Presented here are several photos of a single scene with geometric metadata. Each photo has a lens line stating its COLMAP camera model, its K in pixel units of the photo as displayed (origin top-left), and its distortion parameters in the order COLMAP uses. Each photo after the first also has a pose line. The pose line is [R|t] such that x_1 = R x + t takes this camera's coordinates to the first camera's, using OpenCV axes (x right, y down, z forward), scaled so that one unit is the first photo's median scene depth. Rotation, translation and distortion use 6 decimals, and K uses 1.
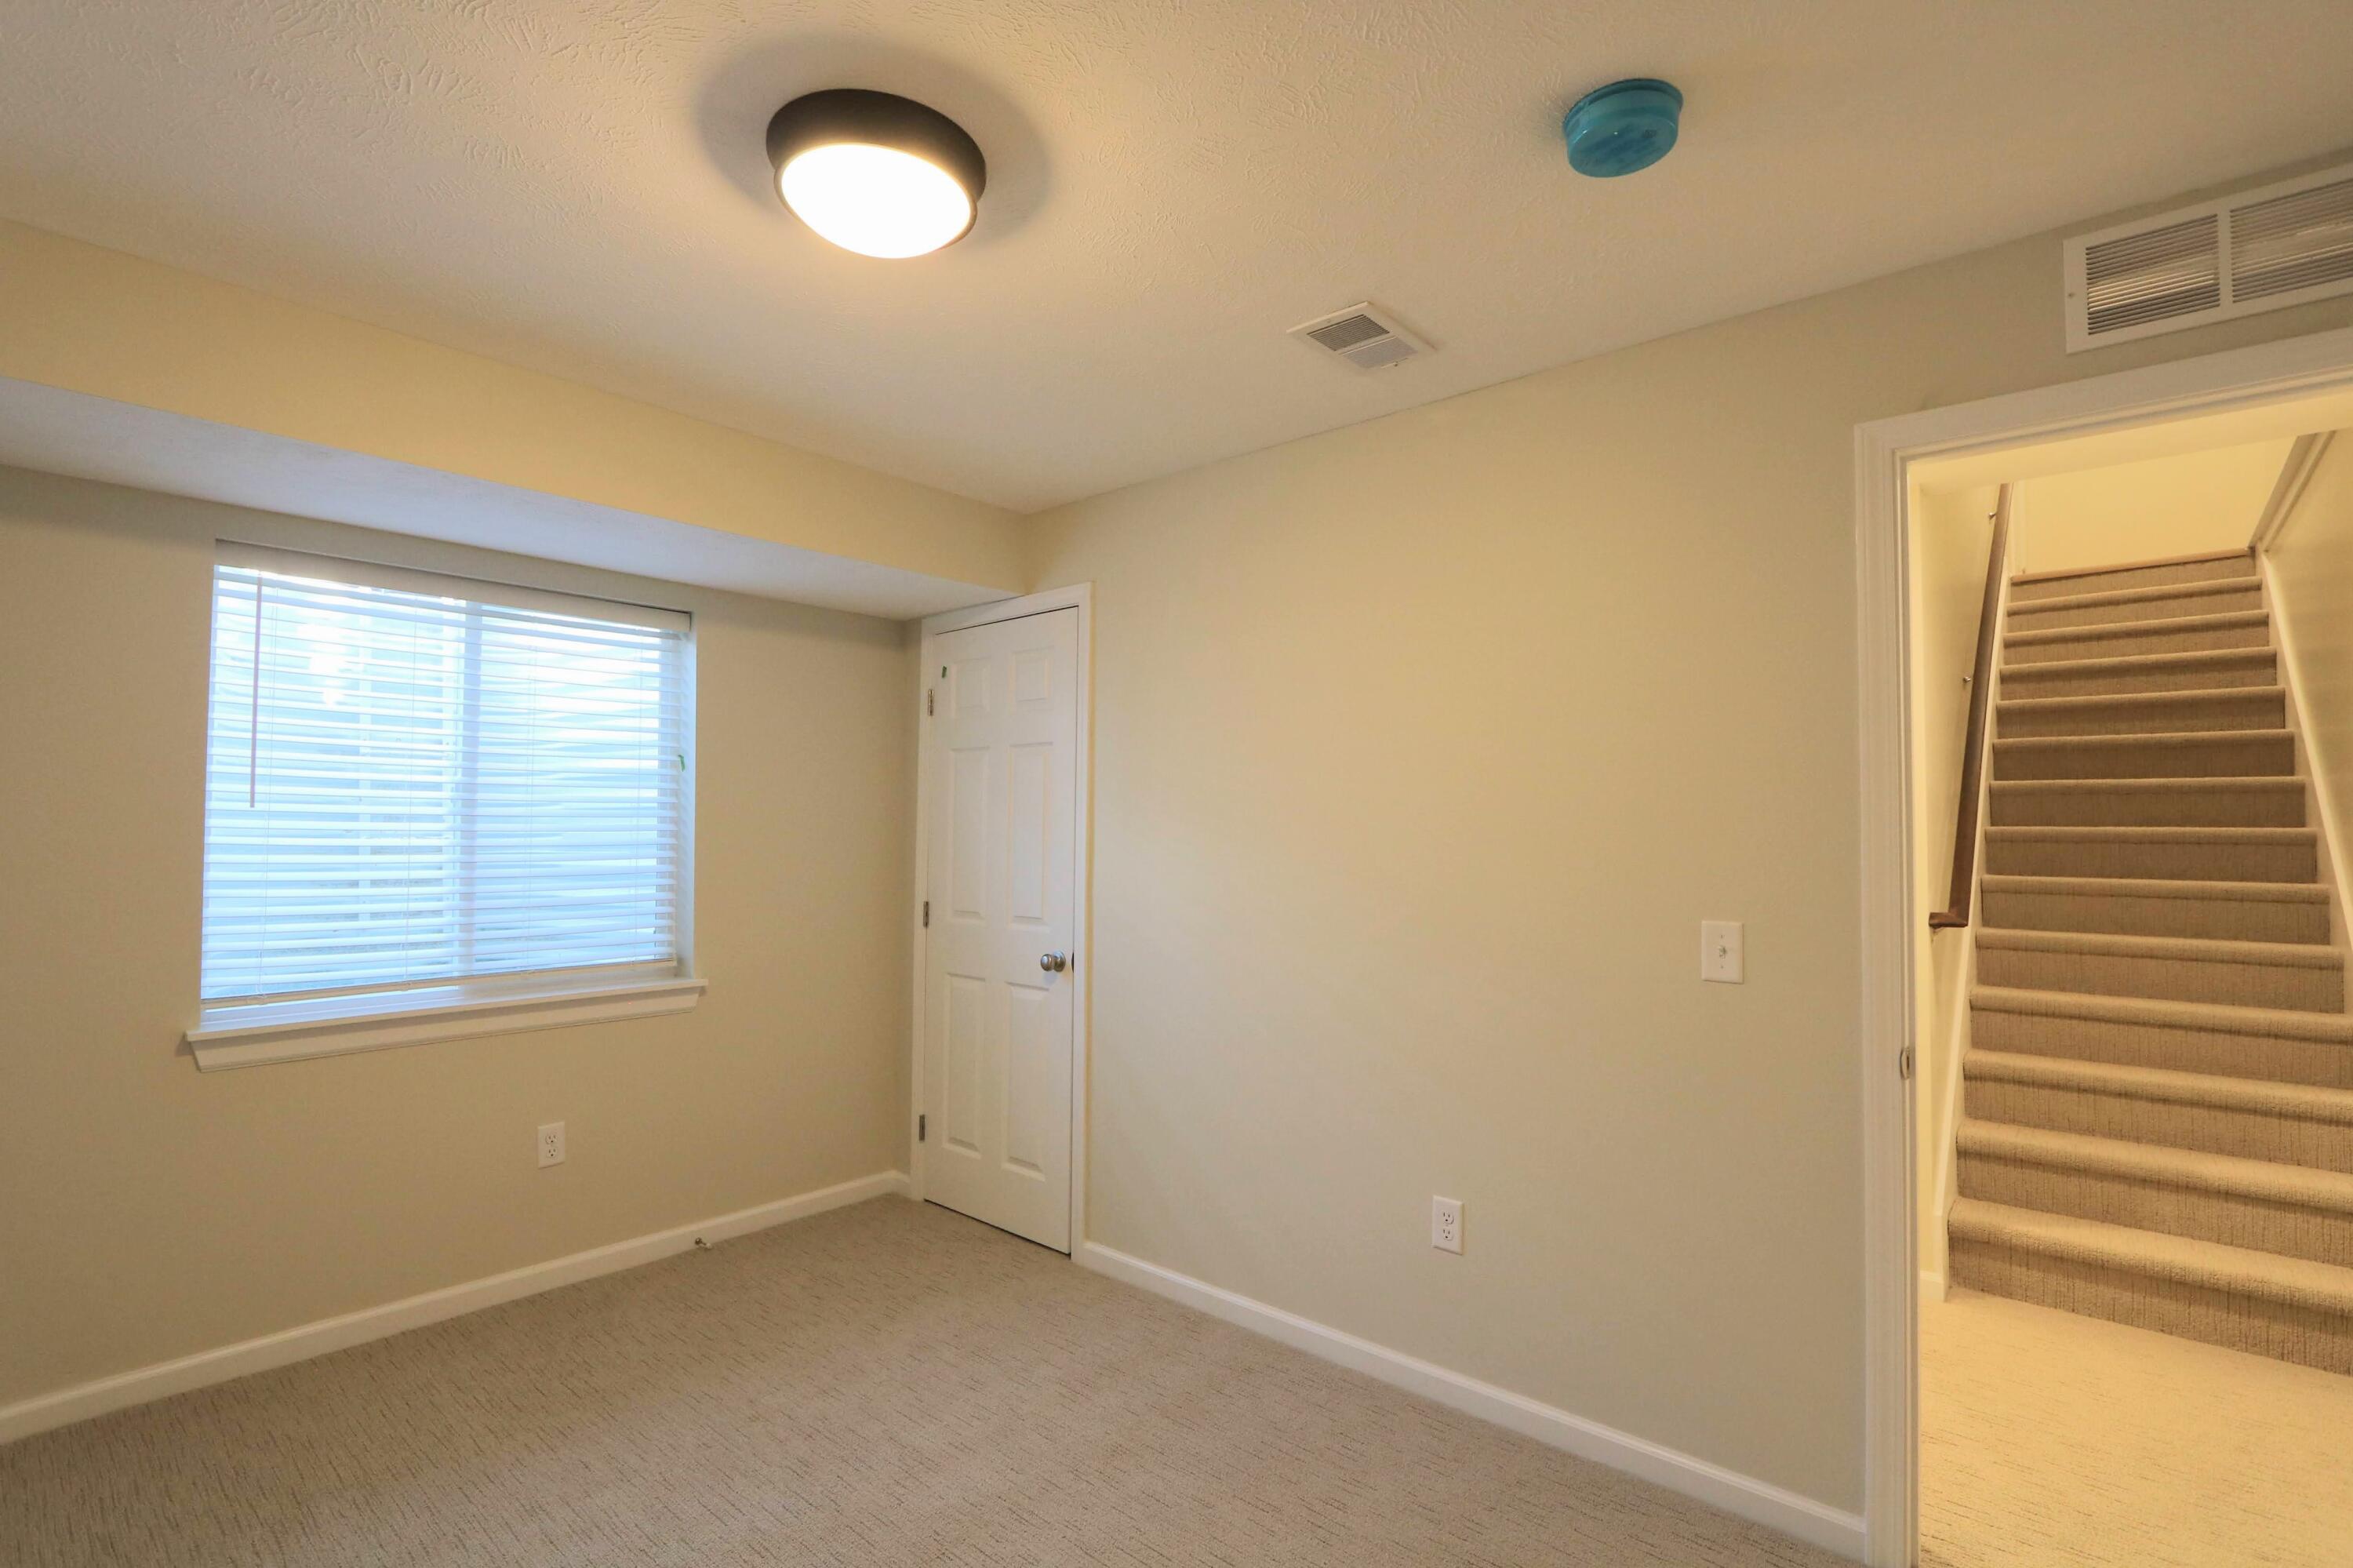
lens RADIAL K [[1088.4, 0, 1165.2], [0, 1088.4, 794.6], [0, 0, 1]] dist [-0.014412, 0.001334]
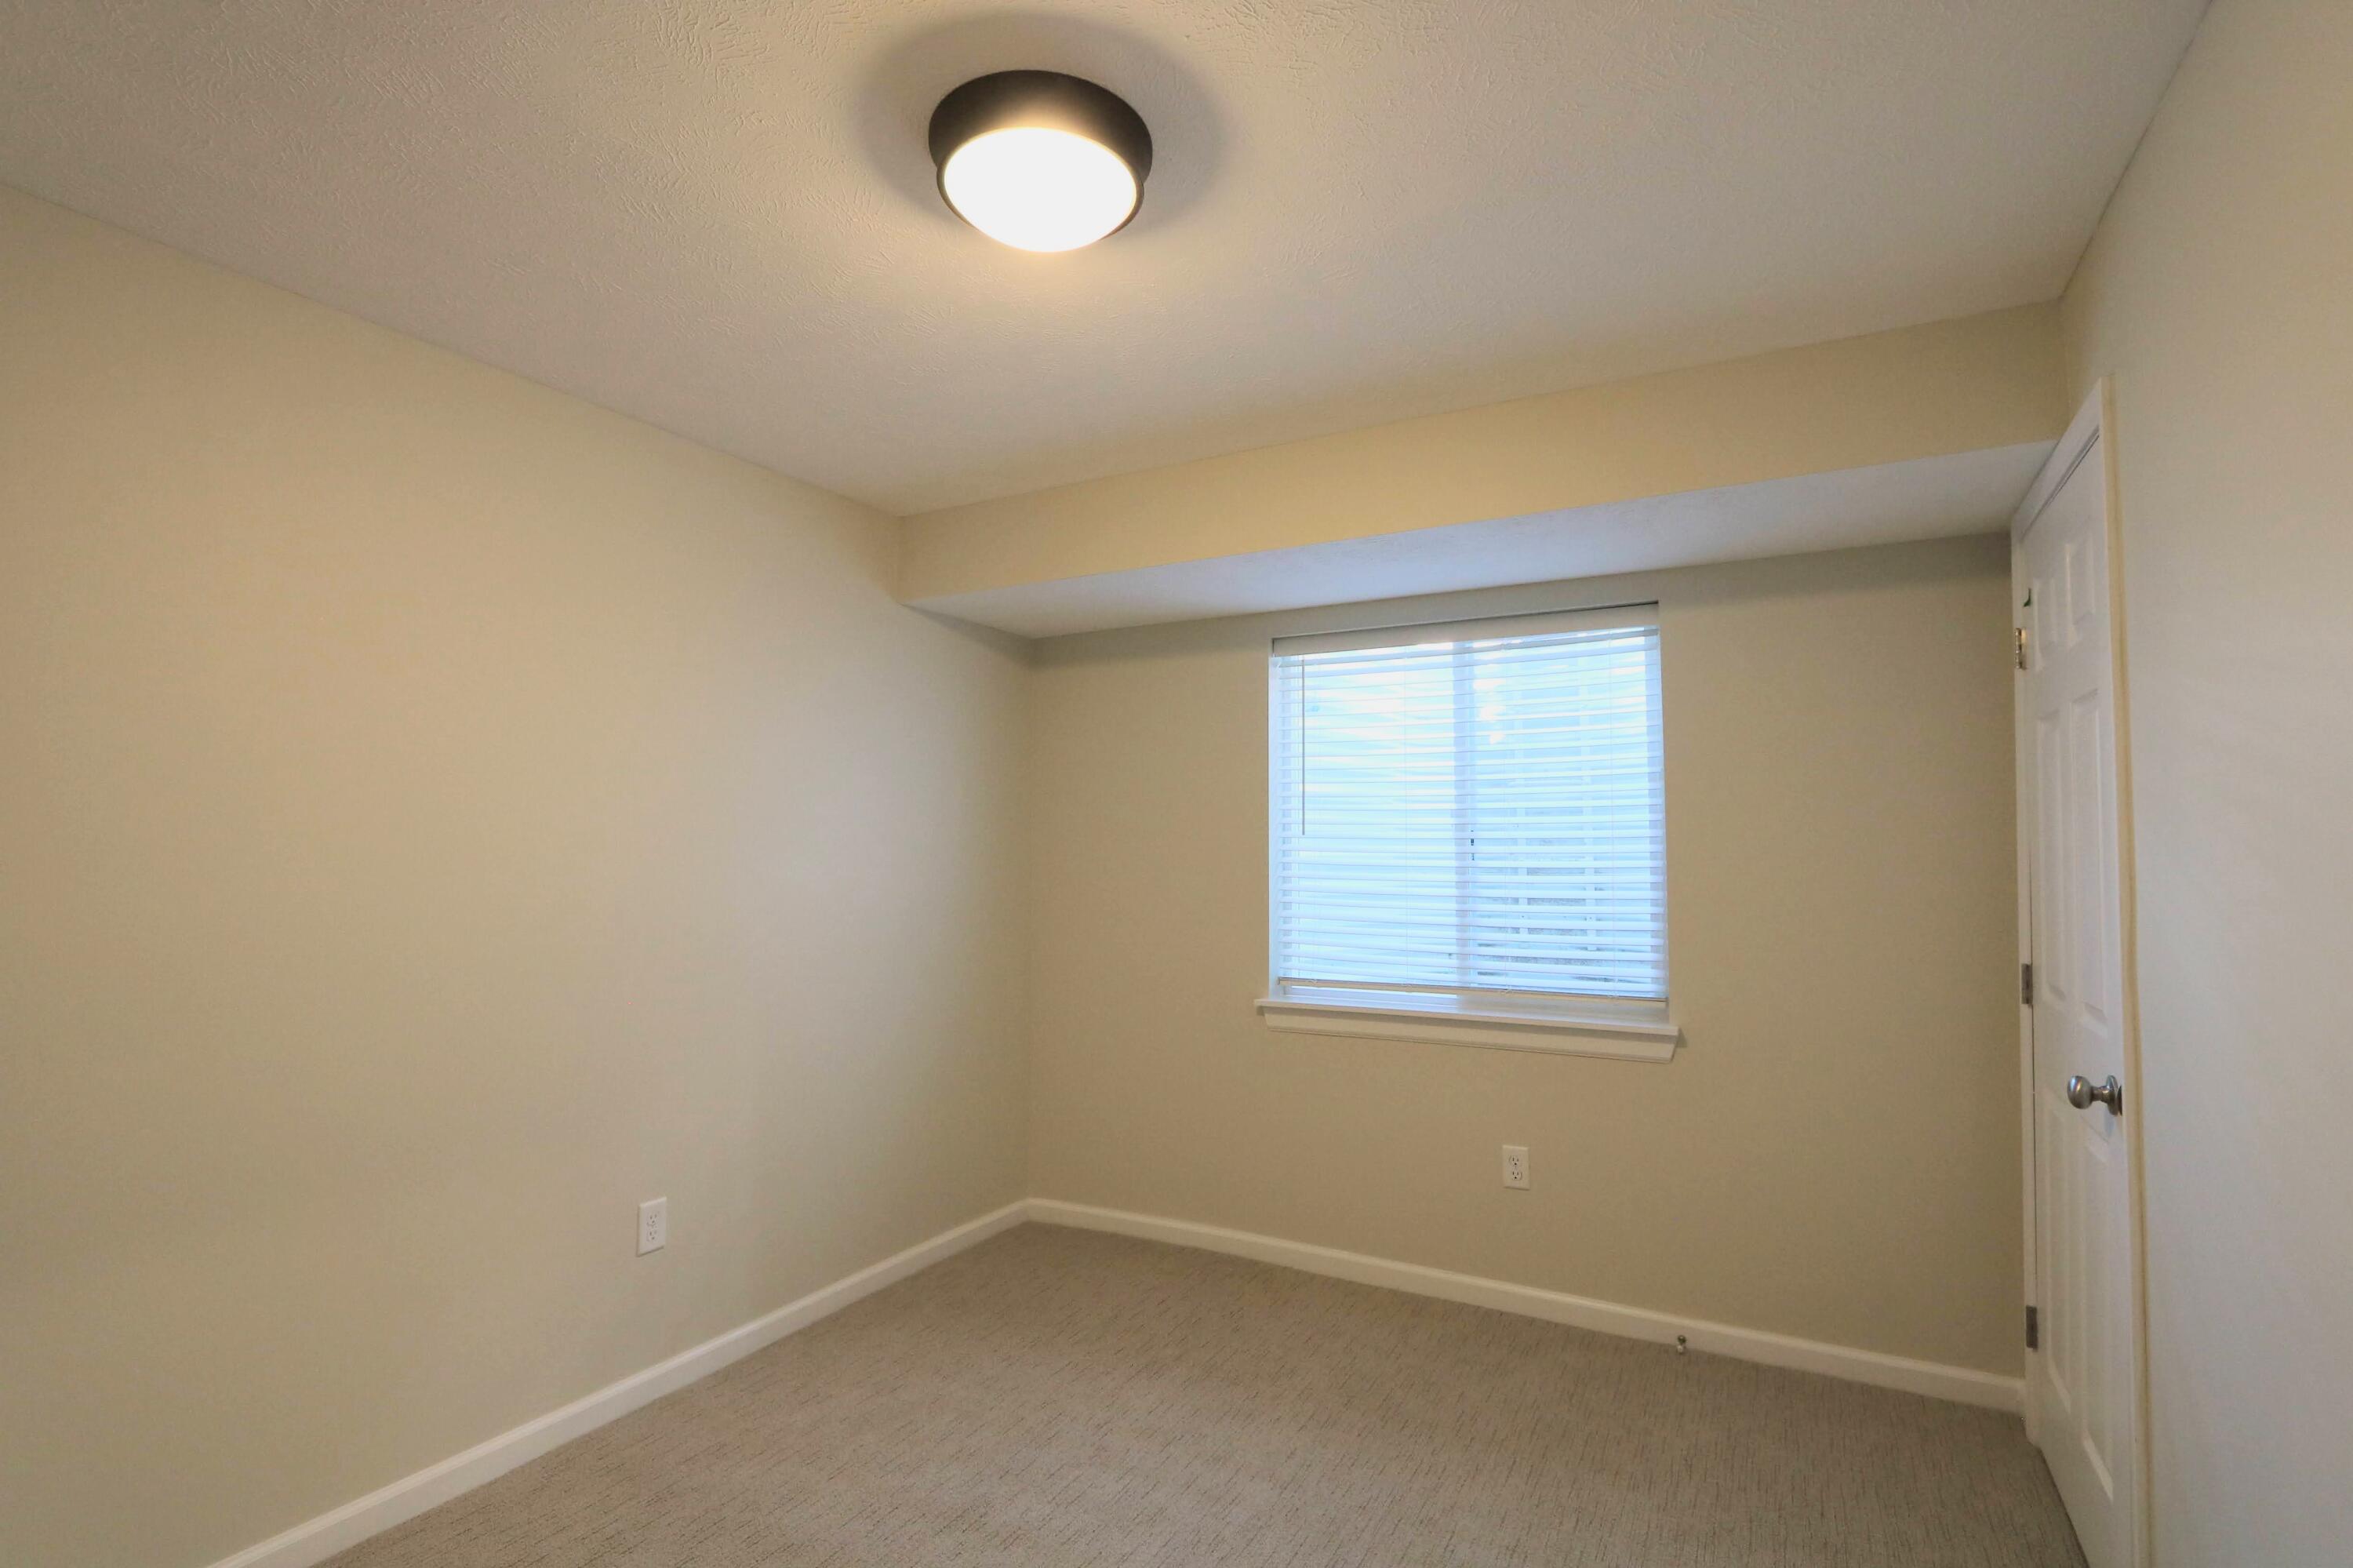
lens RADIAL K [[1149.3, 0, 1174.3], [0, 1149.3, 797.5], [0, 0, 1]] dist [0.001693, 0.001996]
pose [[0.197483, -0.049284, -0.979067, 0.382016], [0.031420, 0.998541, -0.043927, 0.017439], [0.979803, -0.022088, 0.198743, 0.435880]]
